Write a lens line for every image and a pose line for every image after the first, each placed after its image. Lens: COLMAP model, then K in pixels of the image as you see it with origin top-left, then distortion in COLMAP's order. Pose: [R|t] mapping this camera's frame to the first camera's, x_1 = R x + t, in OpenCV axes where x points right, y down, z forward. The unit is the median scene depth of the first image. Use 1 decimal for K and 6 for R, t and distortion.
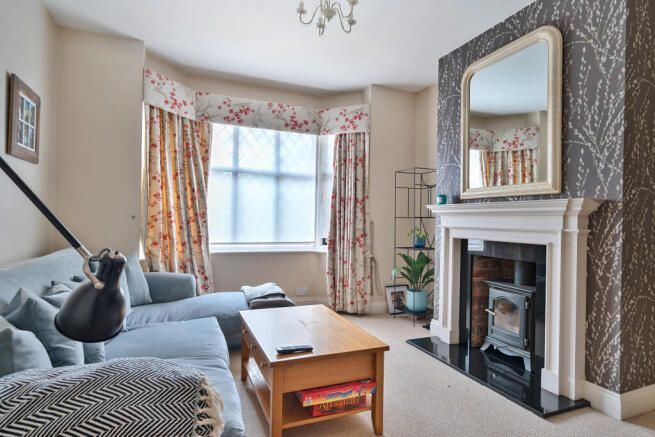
lens RADIAL K [[355.9, 0, 327.6], [0, 355.9, 219.7], [0, 0, 1]] dist [-0.000872, -0.000100]
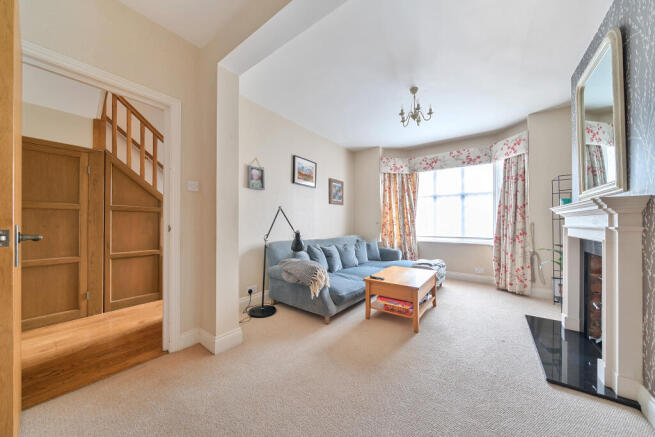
lens RADIAL K [[222.6, 0, 327.2], [0, 222.6, 221.6], [0, 0, 1]] dist [-0.000668, -0.000021]
pose [[0.511212, -0.024676, -0.859101, 0.429309], [0.012819, 0.999695, -0.021086, 0.007537], [0.859359, -0.000233, 0.511372, -0.019524]]
